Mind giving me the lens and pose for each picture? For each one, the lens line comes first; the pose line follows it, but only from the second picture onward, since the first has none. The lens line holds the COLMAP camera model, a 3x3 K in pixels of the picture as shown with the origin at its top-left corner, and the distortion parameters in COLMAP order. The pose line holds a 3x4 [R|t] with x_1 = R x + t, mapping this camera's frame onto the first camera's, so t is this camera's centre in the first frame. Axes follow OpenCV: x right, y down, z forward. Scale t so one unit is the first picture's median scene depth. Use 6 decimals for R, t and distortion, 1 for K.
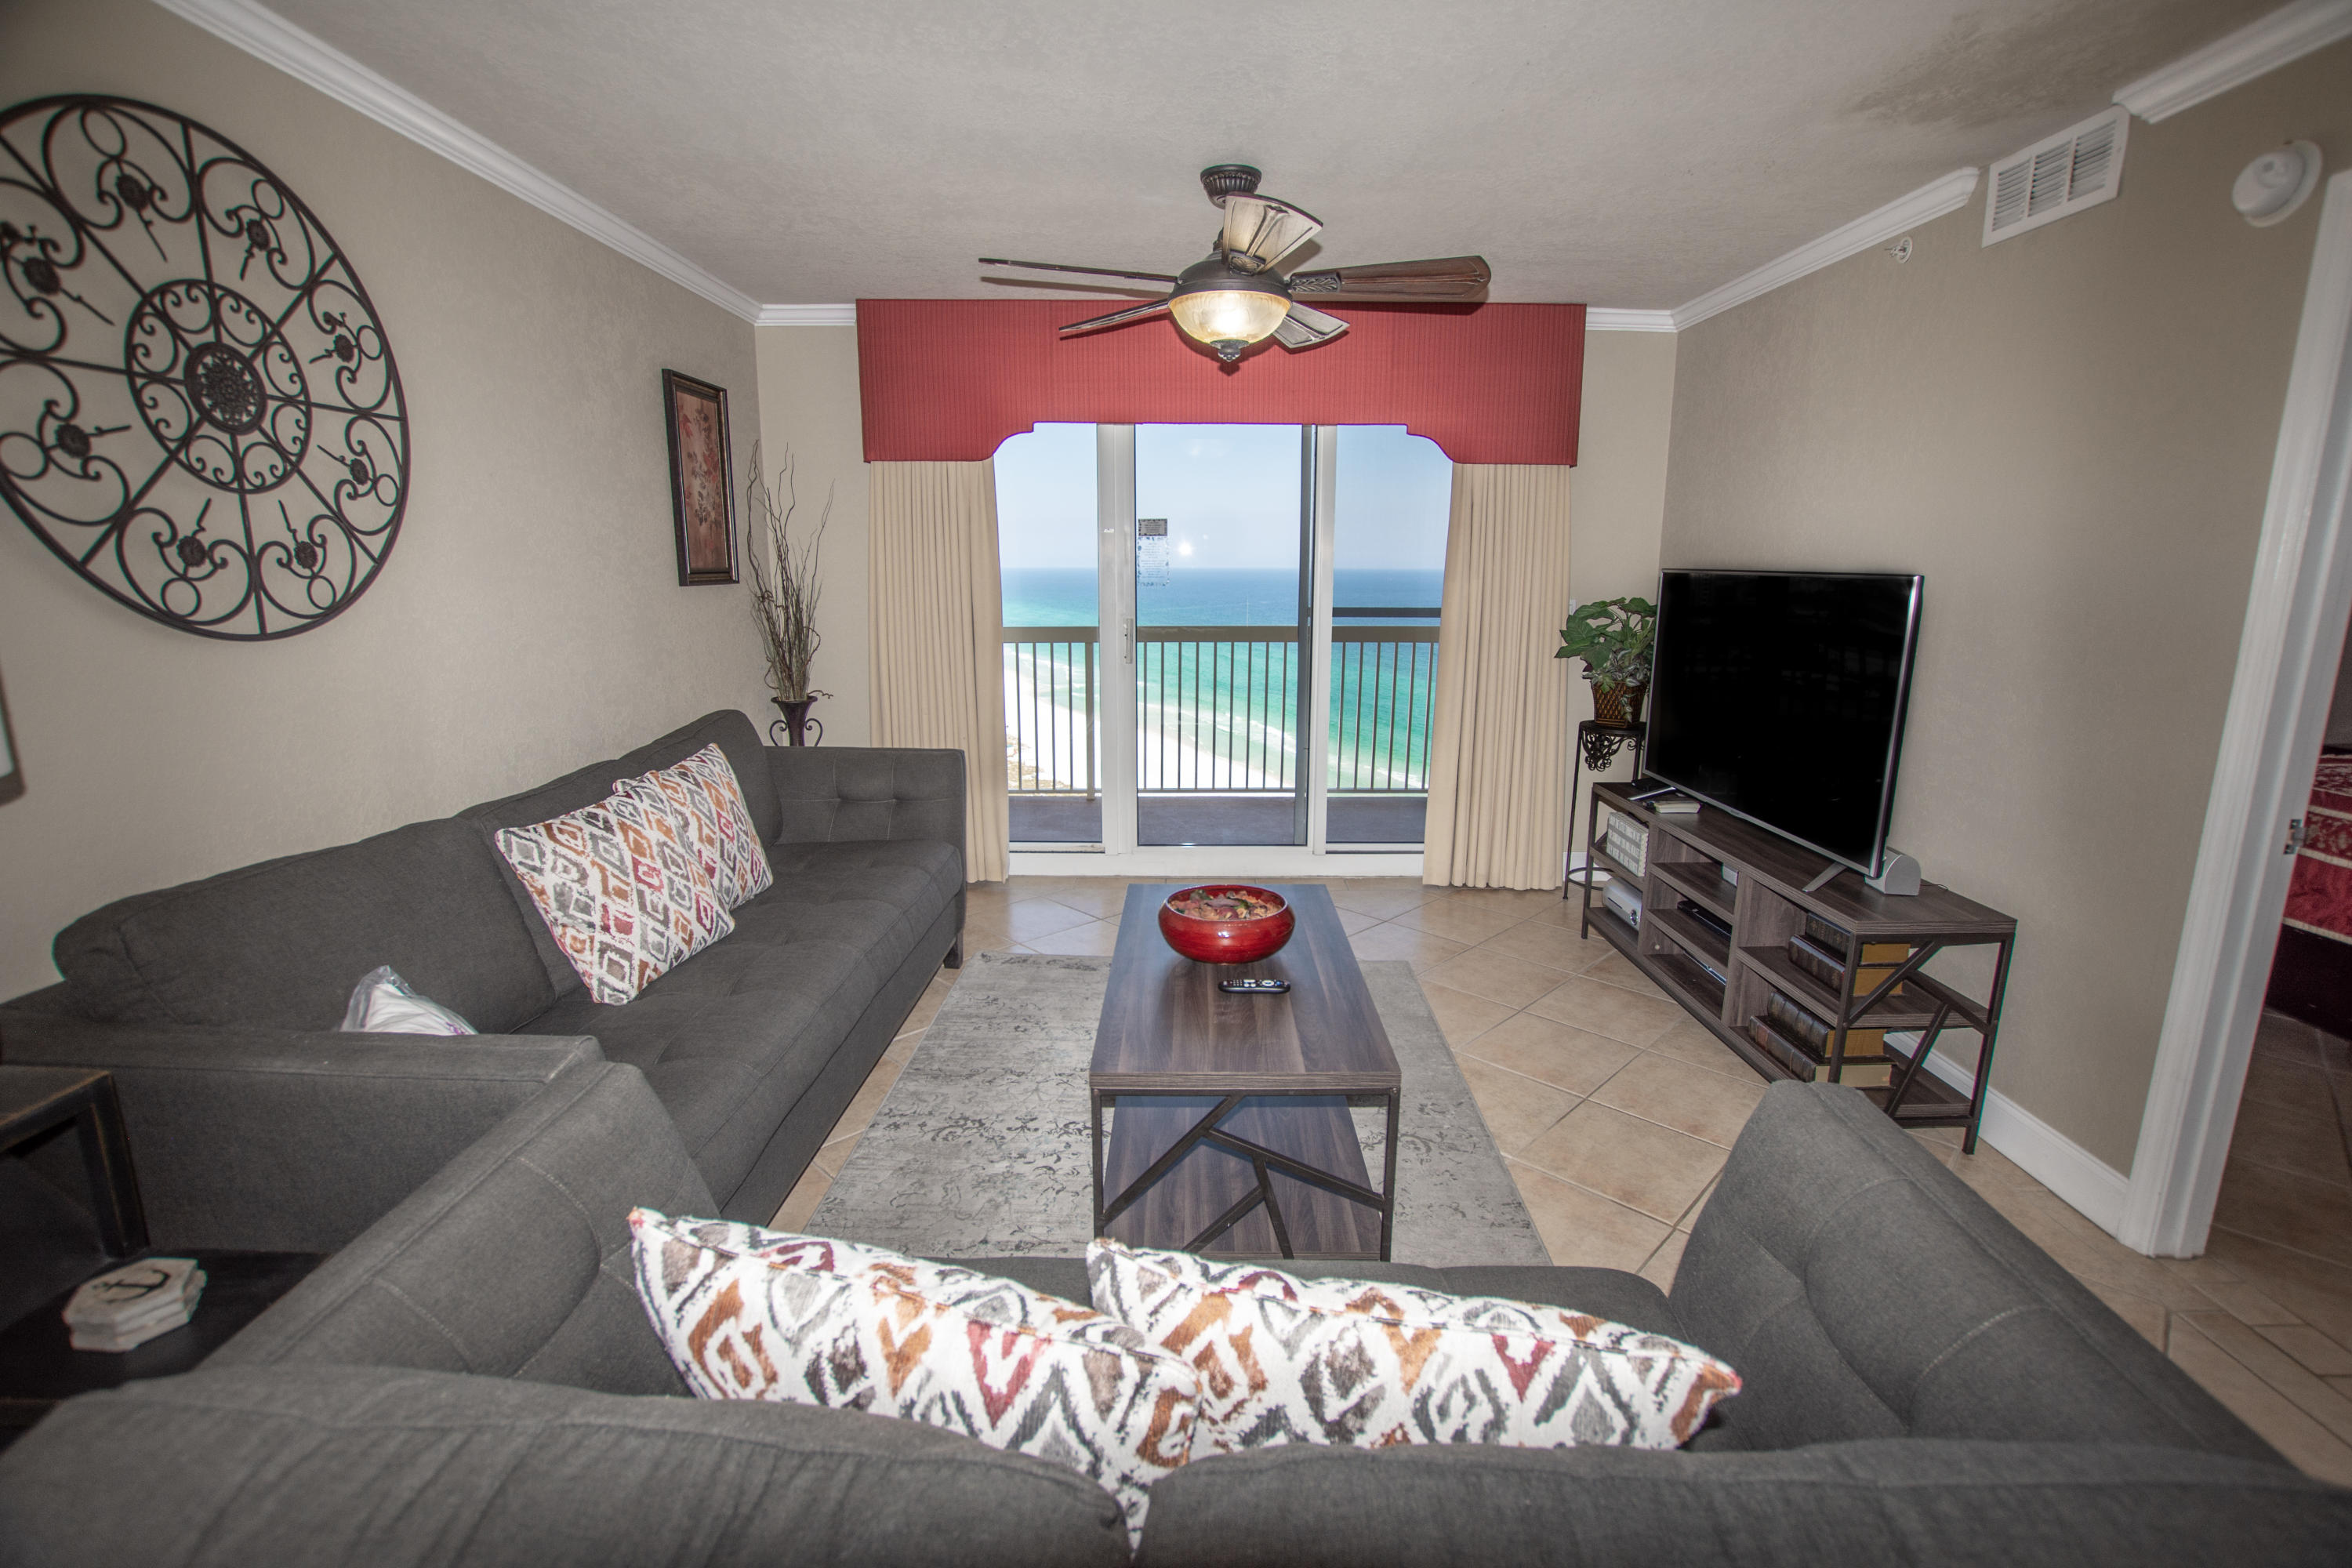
lens RADIAL K [[1052.6, 0, 1188.4], [0, 1052.6, 773.7], [0, 0, 1]] dist [-0.023008, 0.001387]
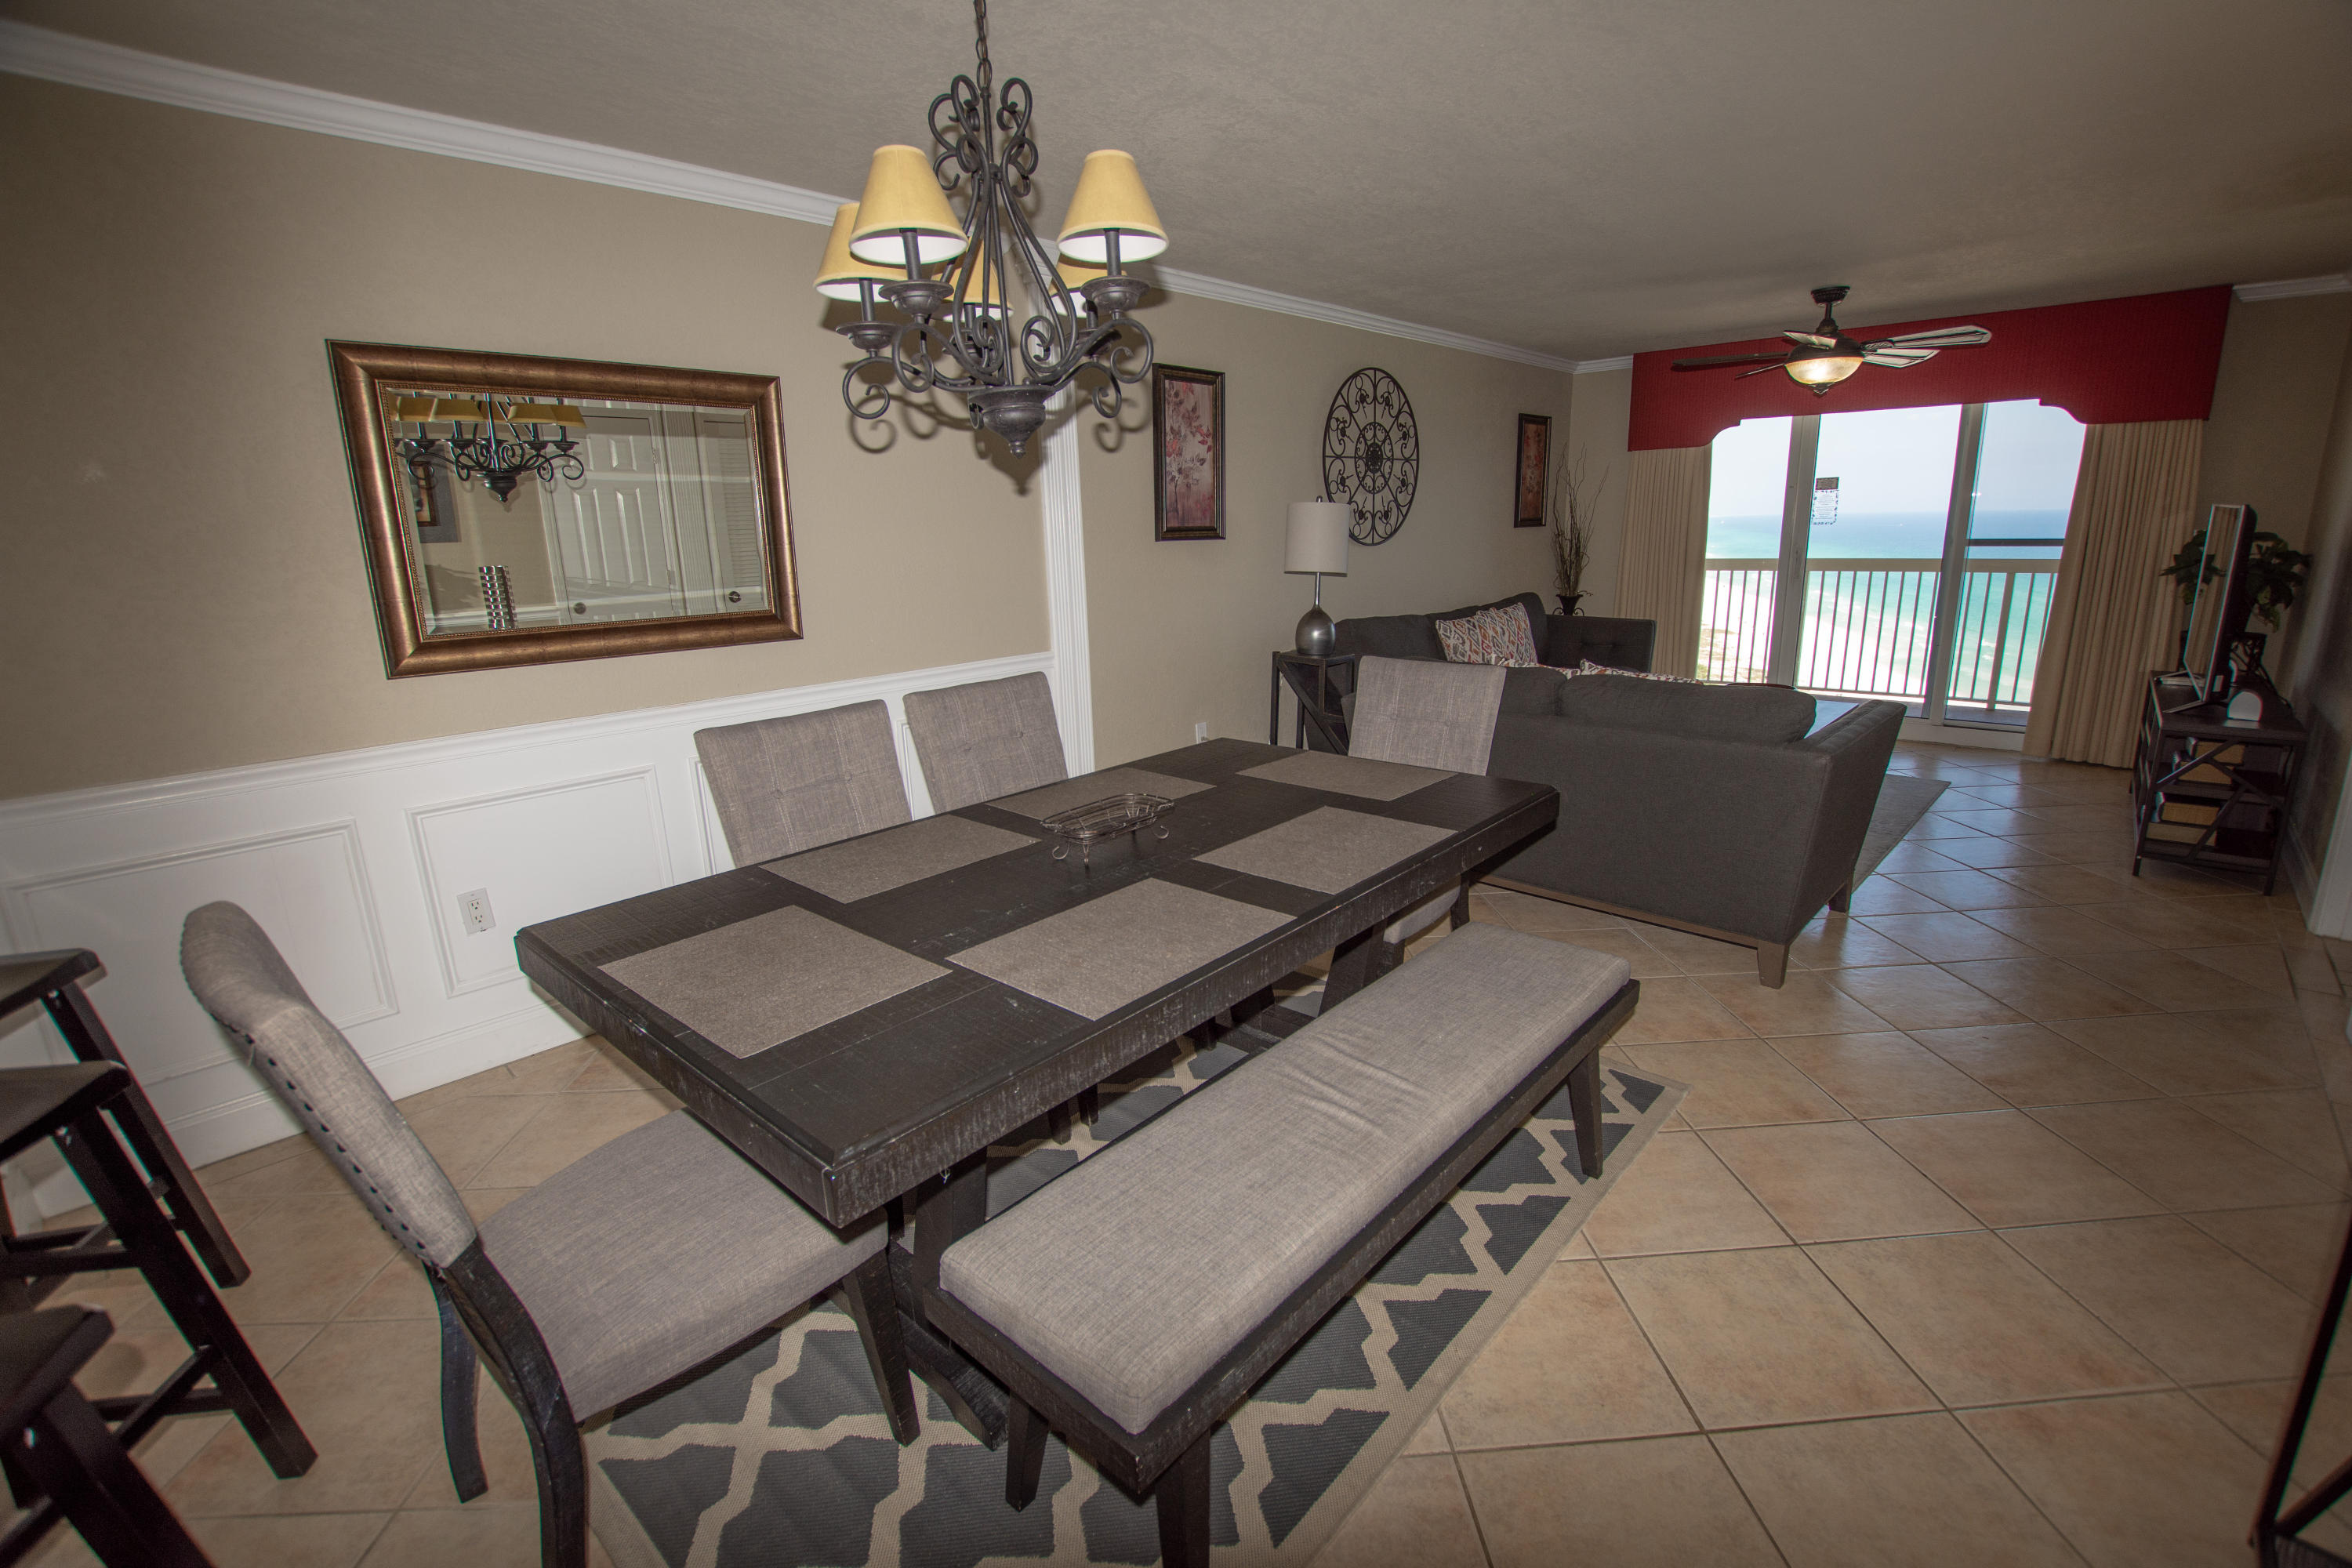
lens RADIAL K [[1052.6, 0, 1188.4], [0, 1052.6, 773.7], [0, 0, 1]] dist [-0.023008, 0.001387]
pose [[0.740529, 0.133958, -0.658538, 0.637705], [-0.103980, 0.990970, 0.084654, 0.267154], [0.663931, 0.005786, 0.747771, -1.329628]]
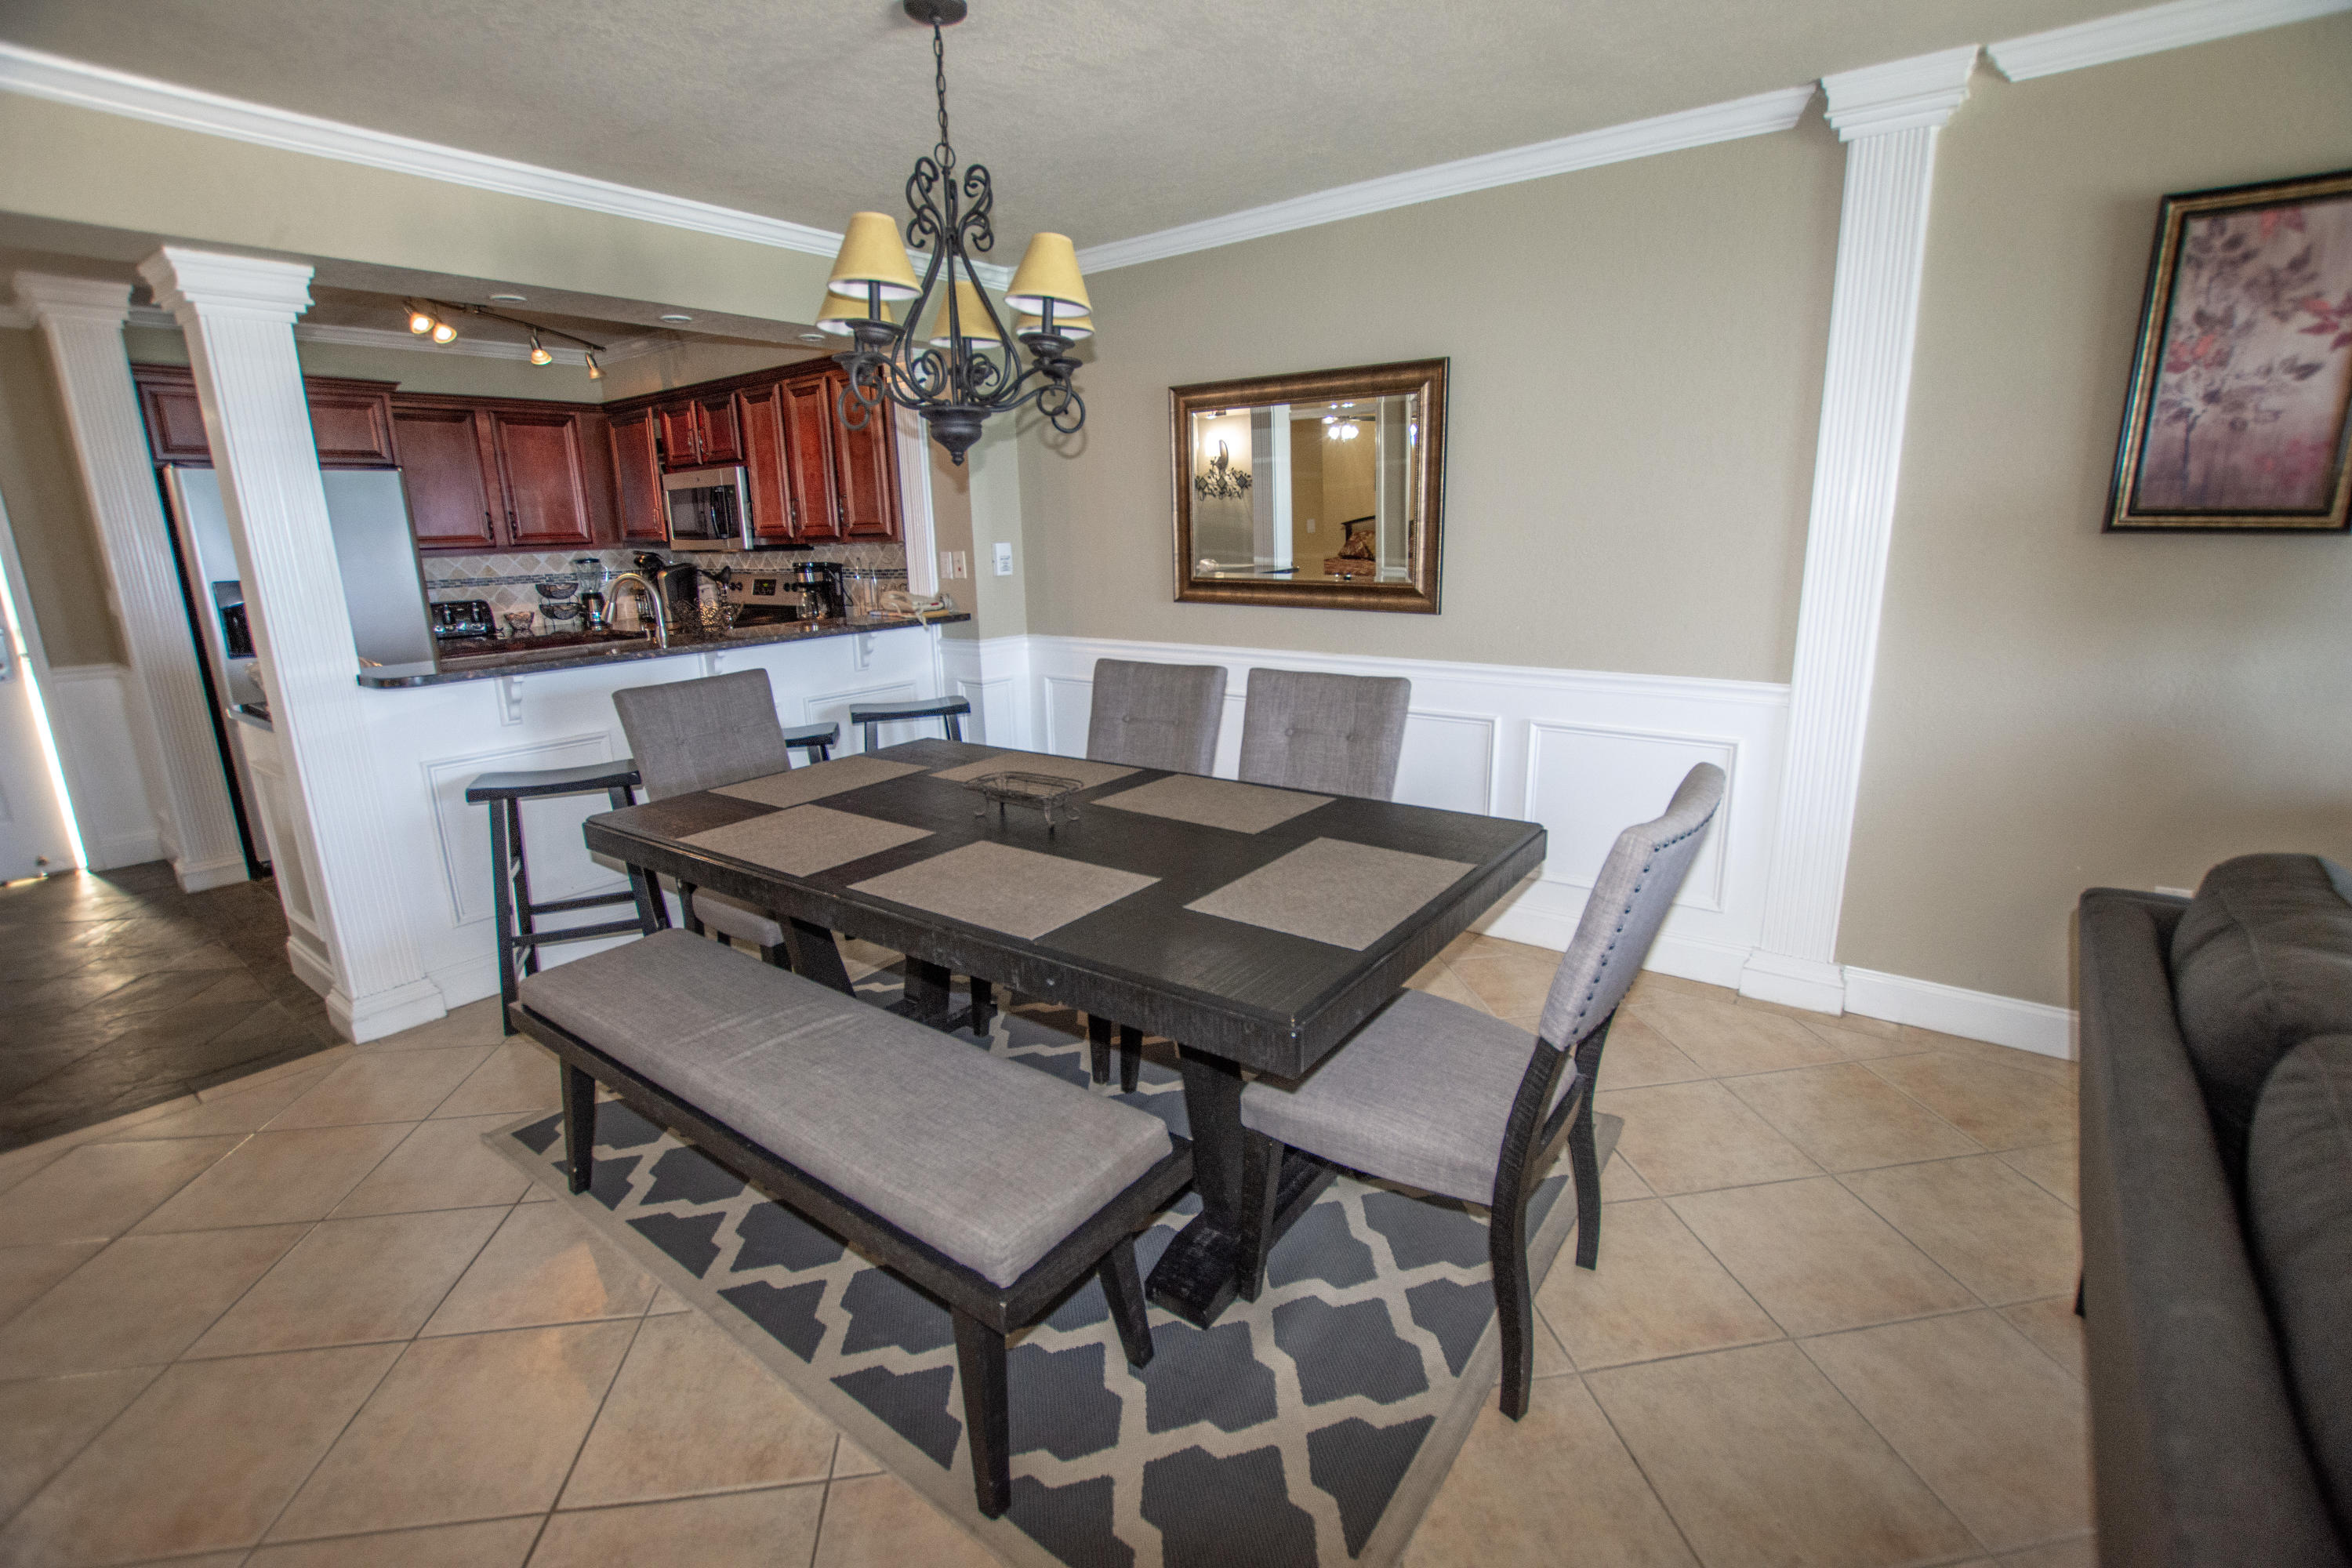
lens RADIAL K [[1004.7, 0, 1168.8], [0, 1004.7, 787.5], [0, 0, 1]] dist [-0.031117, 0.004119]
pose [[-0.593837, 0.210952, -0.776439, 0.644691], [-0.139033, 0.923596, 0.357269, 0.014044], [0.792482, 0.320110, -0.519136, -0.002671]]
